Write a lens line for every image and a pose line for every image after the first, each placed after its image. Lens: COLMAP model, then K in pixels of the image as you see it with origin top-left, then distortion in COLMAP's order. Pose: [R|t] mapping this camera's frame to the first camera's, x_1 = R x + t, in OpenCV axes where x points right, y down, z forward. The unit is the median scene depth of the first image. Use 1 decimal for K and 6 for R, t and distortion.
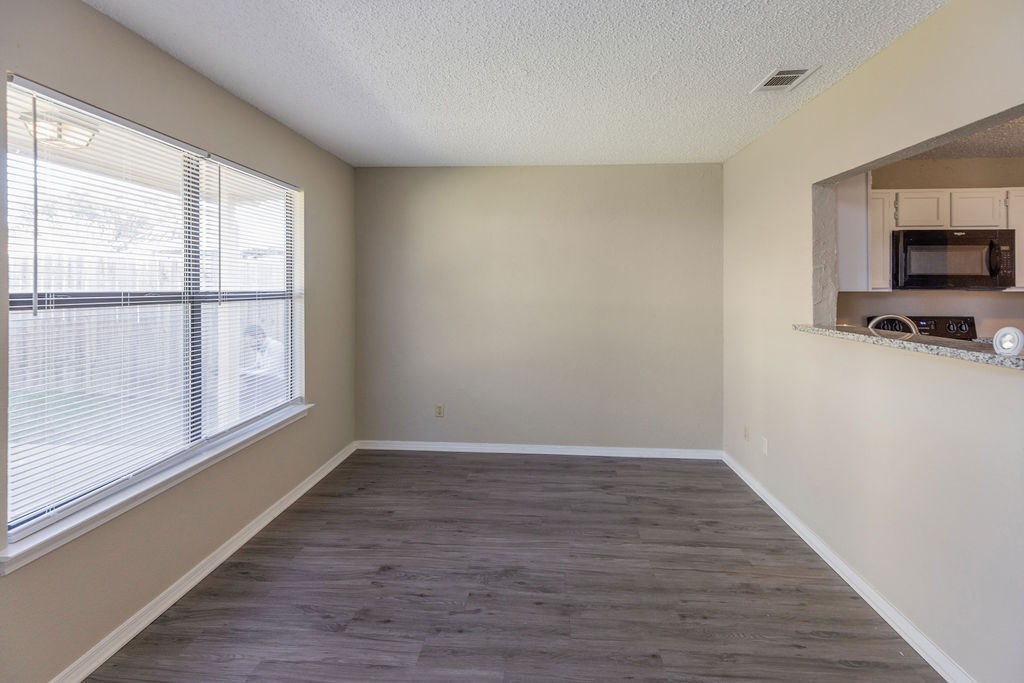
lens RADIAL K [[465.9, 0, 520.5], [0, 465.9, 284.7], [0, 0, 1]] dist [0.005532, 0.000531]
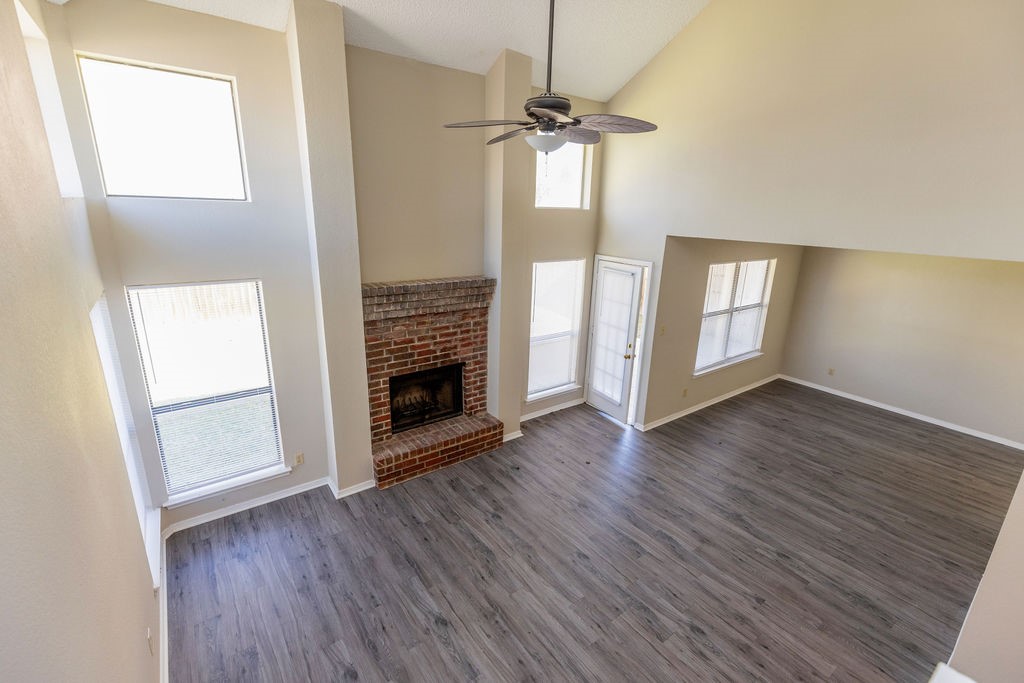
lens RADIAL K [[465.9, 0, 508.4], [0, 465.9, 345.2], [0, 0, 1]] dist [0.005532, 0.000531]
pose [[0.637219, 0.236786, -0.733406, 0.540669], [-0.021155, 0.956647, 0.290480, -0.532155], [0.770392, -0.169584, 0.614603, -1.728154]]
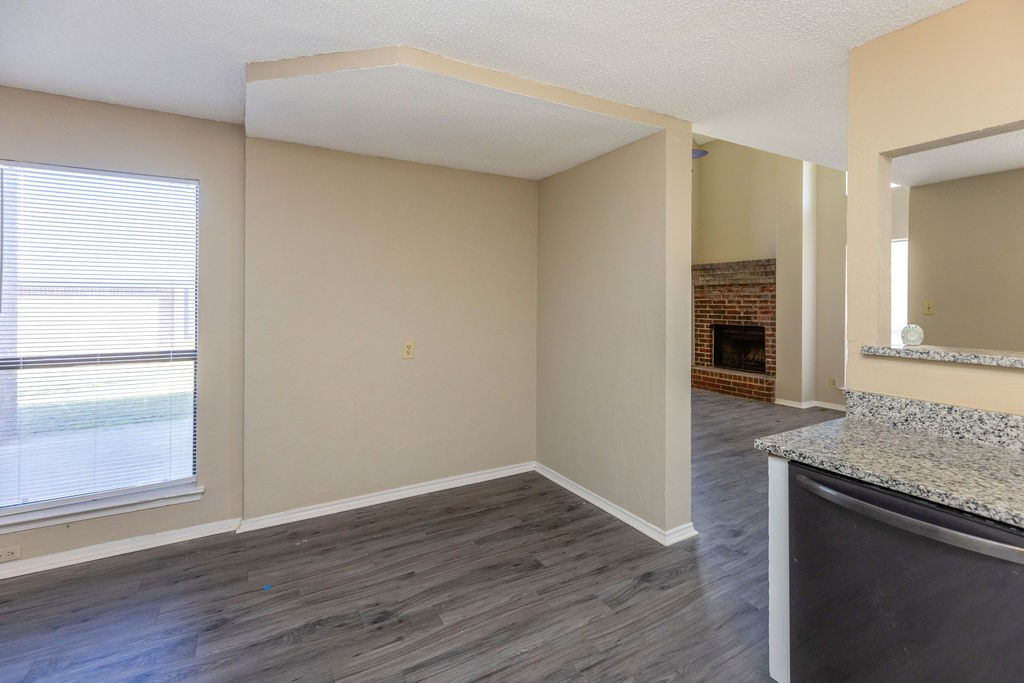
lens RADIAL K [[465.9, 0, 518.0], [0, 465.9, 309.8], [0, 0, 1]] dist [0.005532, 0.000531]
pose [[-0.836701, 0.012922, -0.547508, 1.525346], [0.004851, 0.999857, 0.016185, 0.004647], [0.547639, 0.010886, -0.836644, 0.843792]]
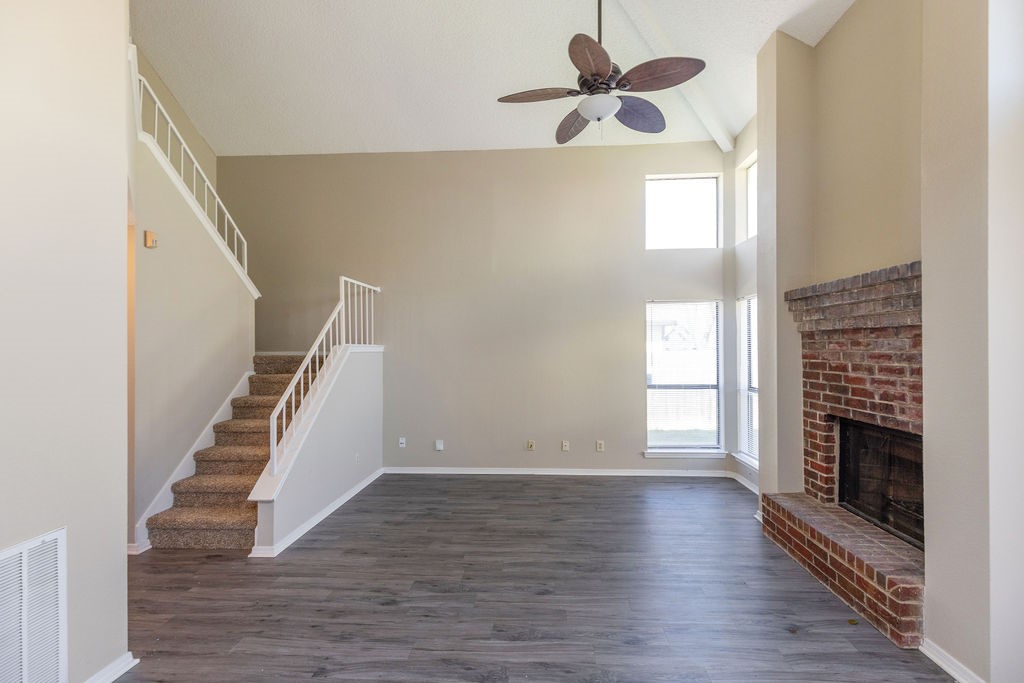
lens RADIAL K [[465.9, 0, 516.5], [0, 465.9, 349.2], [0, 0, 1]] dist [0.005532, 0.000531]
pose [[-0.999913, 0.003208, 0.012794, -0.206676], [0.003165, 0.999989, -0.003372, -0.041710], [-0.012805, -0.003331, -0.999912, 0.449040]]
